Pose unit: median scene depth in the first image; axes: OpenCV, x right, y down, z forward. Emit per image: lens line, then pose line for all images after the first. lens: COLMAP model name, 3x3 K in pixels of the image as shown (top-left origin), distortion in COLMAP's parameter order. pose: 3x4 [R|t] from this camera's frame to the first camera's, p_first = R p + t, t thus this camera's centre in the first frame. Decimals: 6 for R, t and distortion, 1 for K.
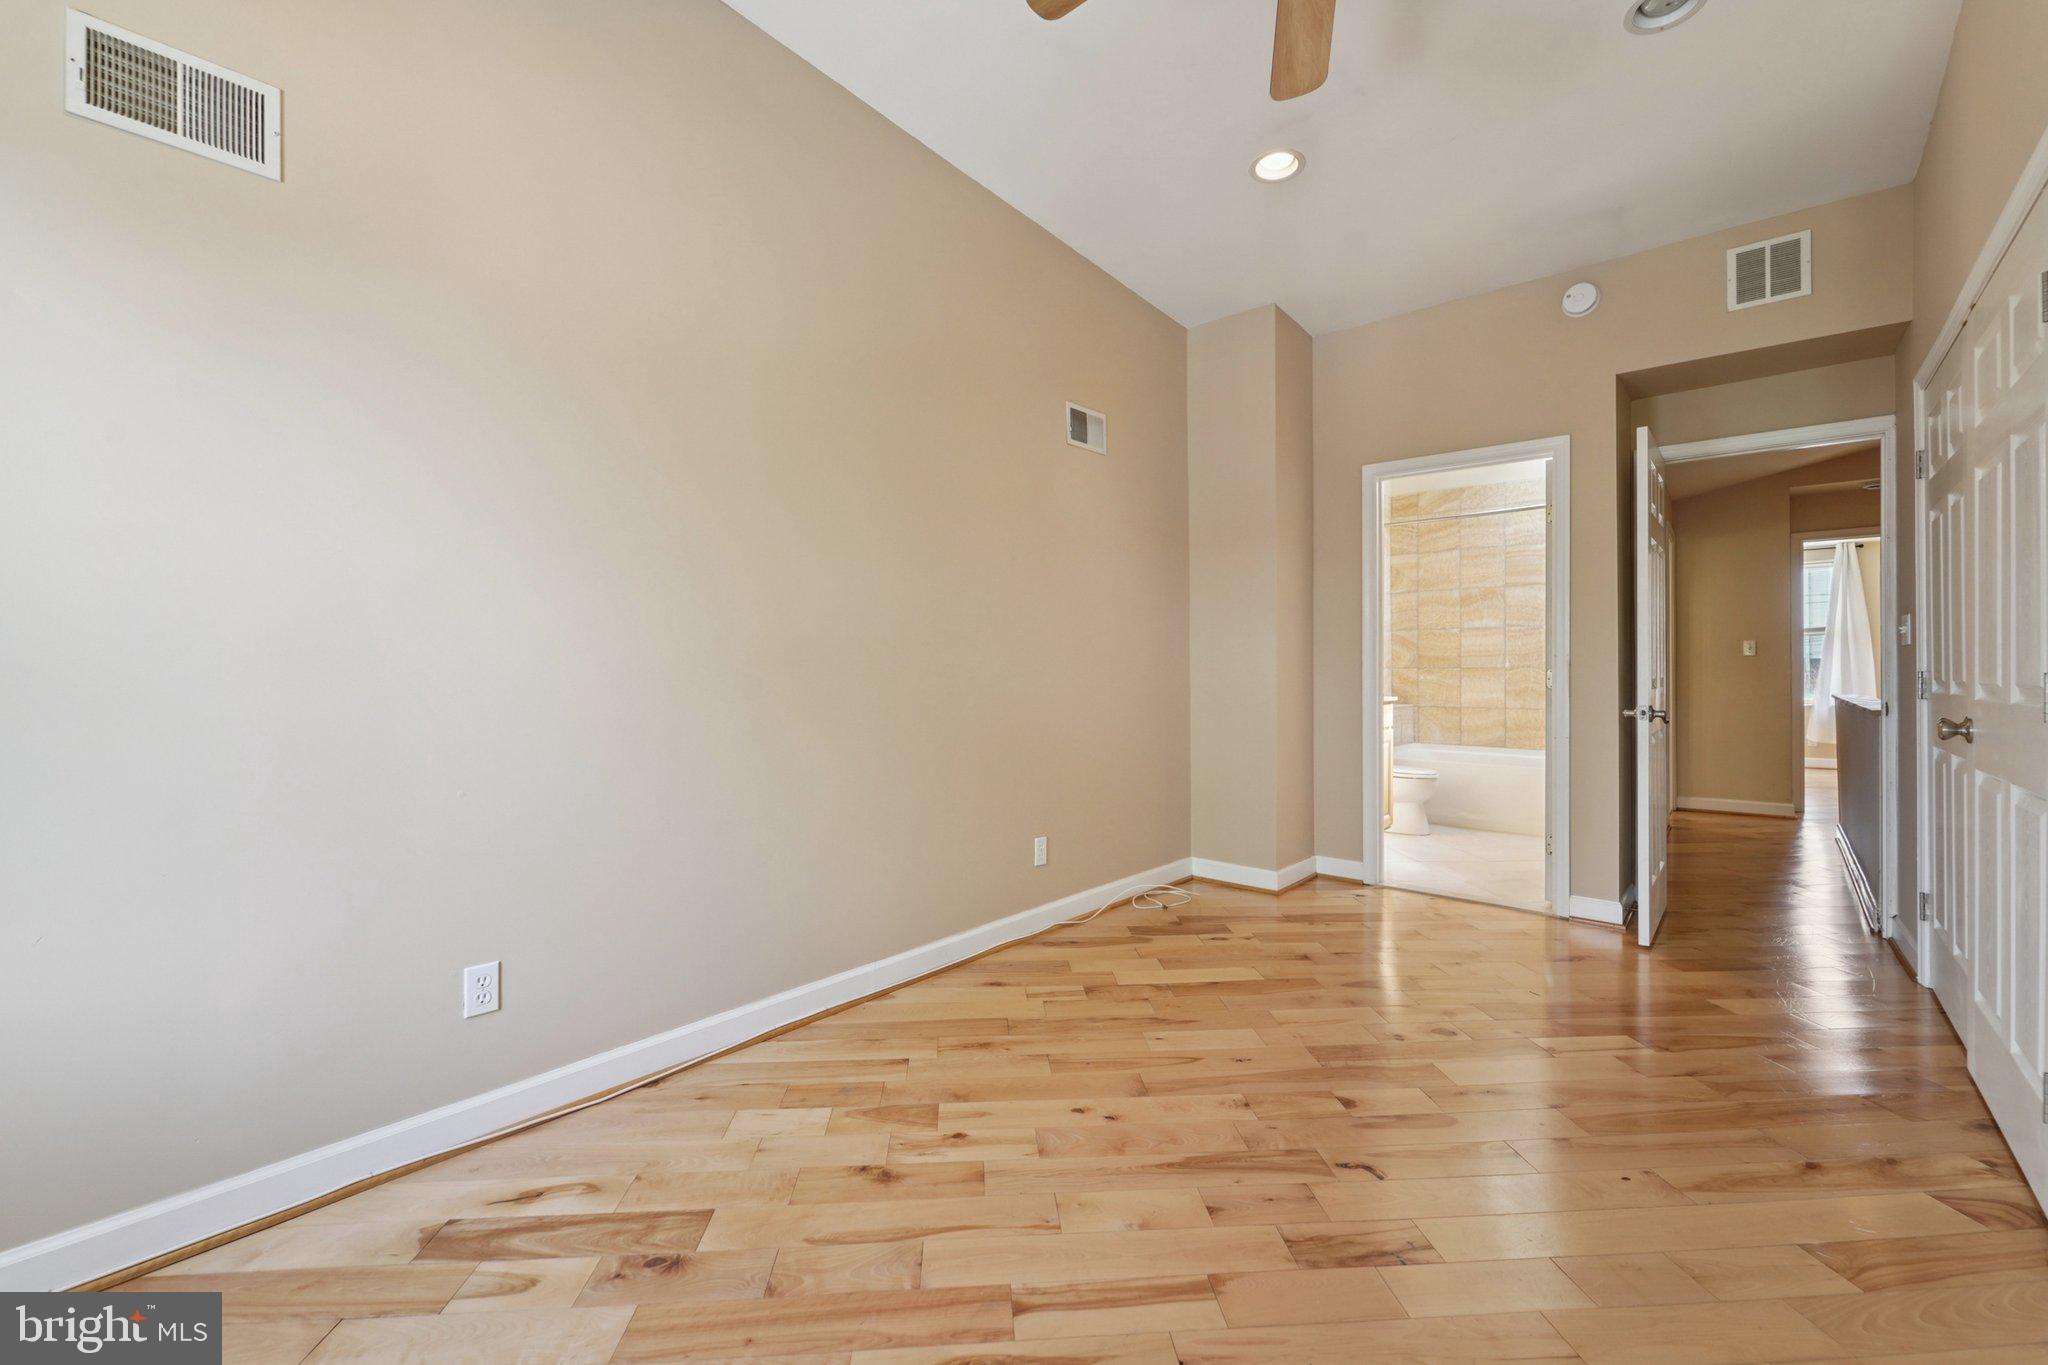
lens RADIAL K [[831.7, 0, 1023.2], [0, 831.7, 688.0], [0, 0, 1]] dist [-0.000828, -0.001121]
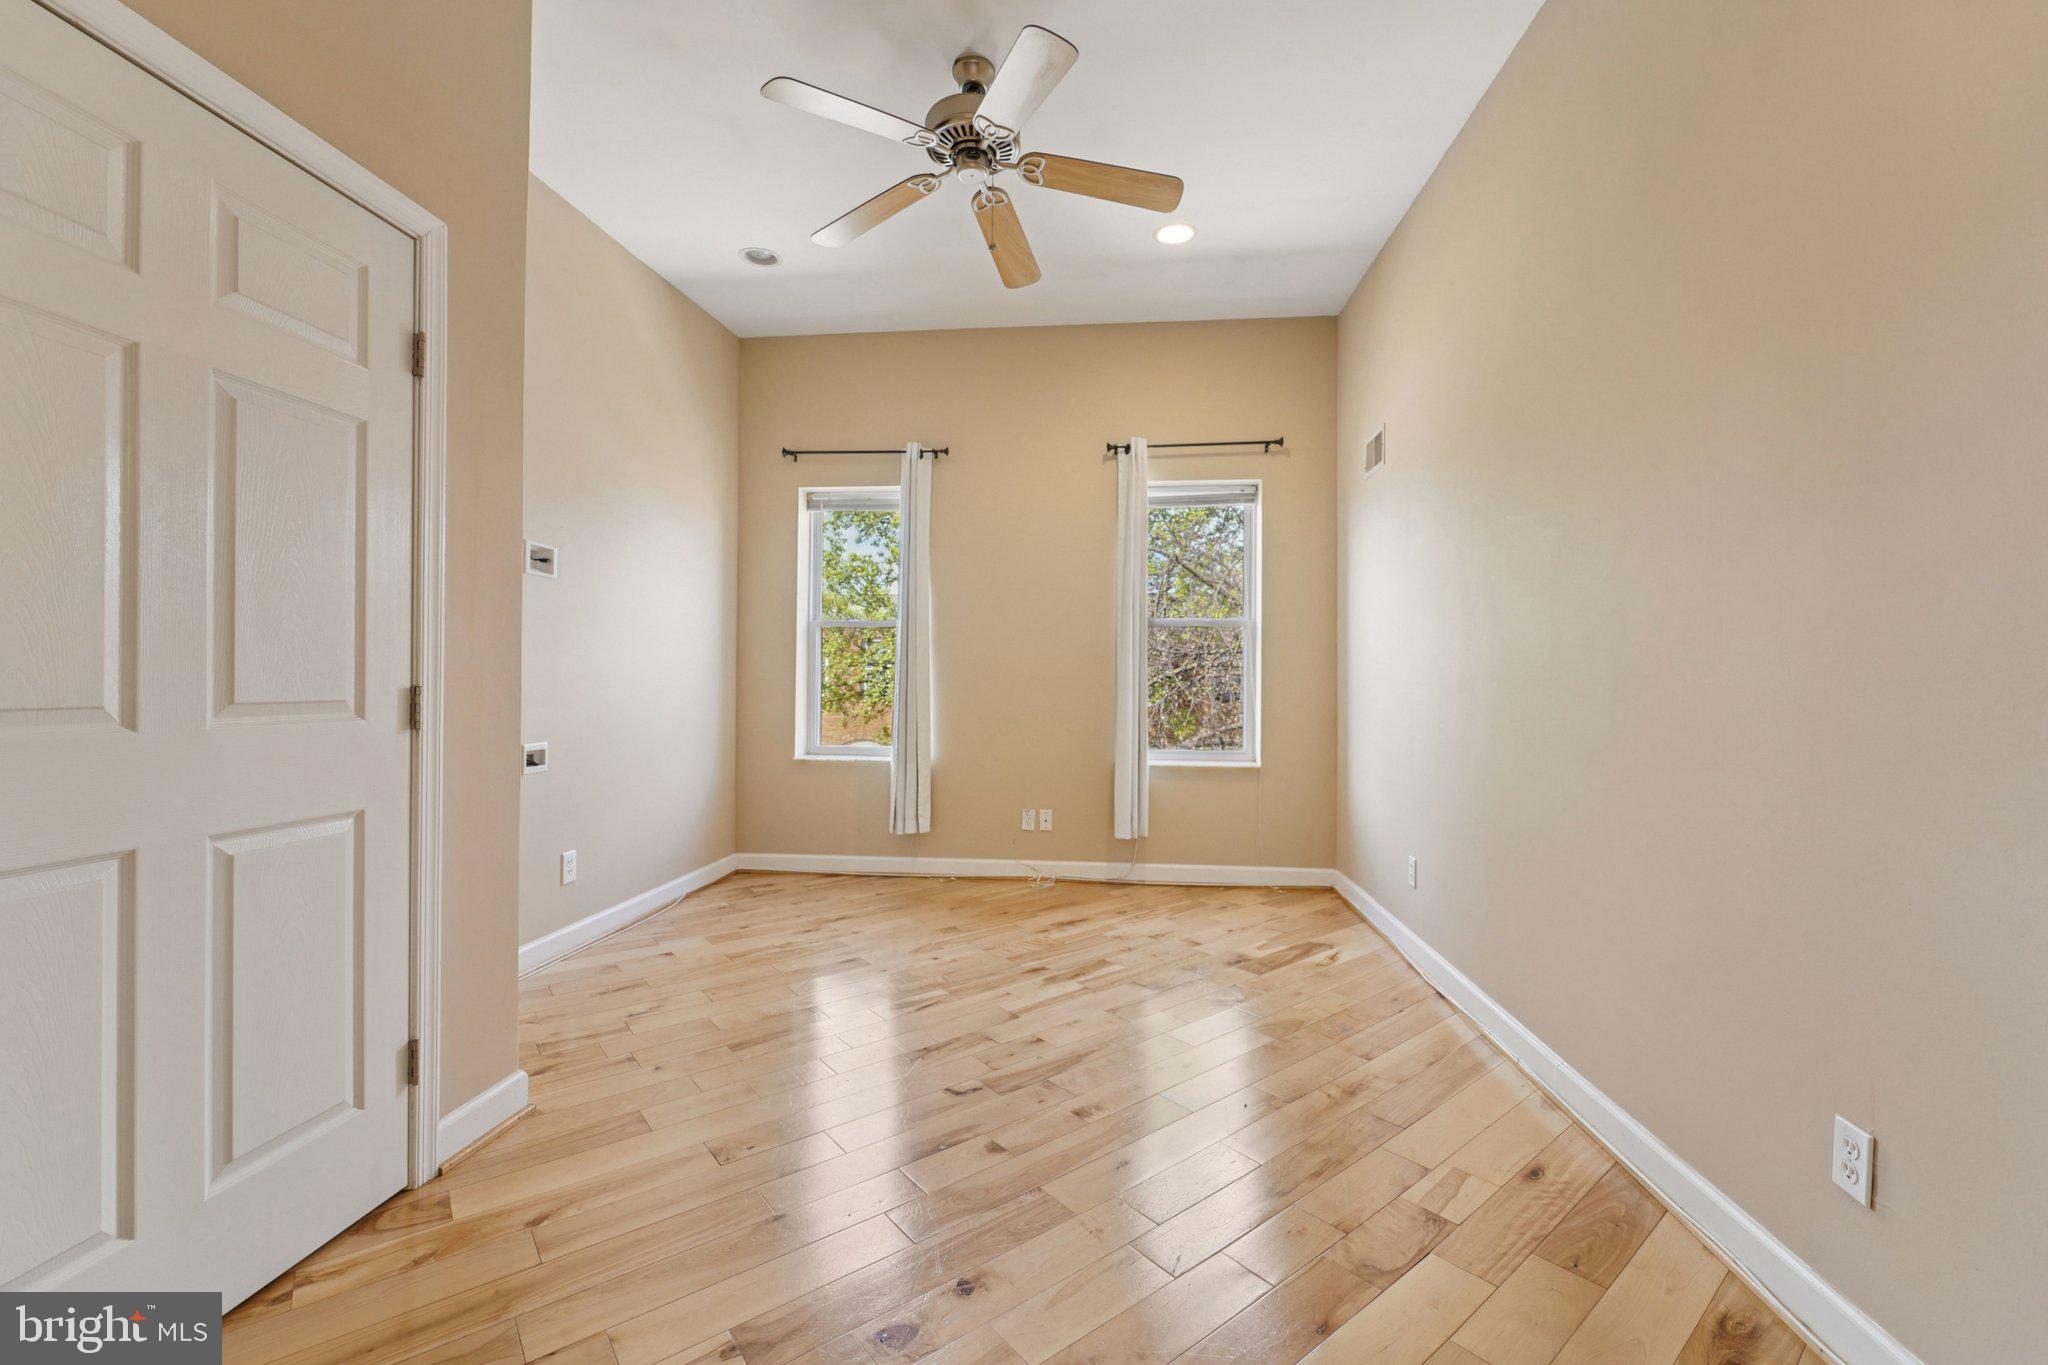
lens RADIAL K [[831.7, 0, 1023.2], [0, 831.7, 688.0], [0, 0, 1]] dist [-0.000828, -0.001121]
pose [[-0.818828, 0.001455, -0.574037, 1.056833], [-0.018664, 0.999401, 0.029156, -0.049513], [0.573735, 0.034587, -0.818310, 2.074716]]
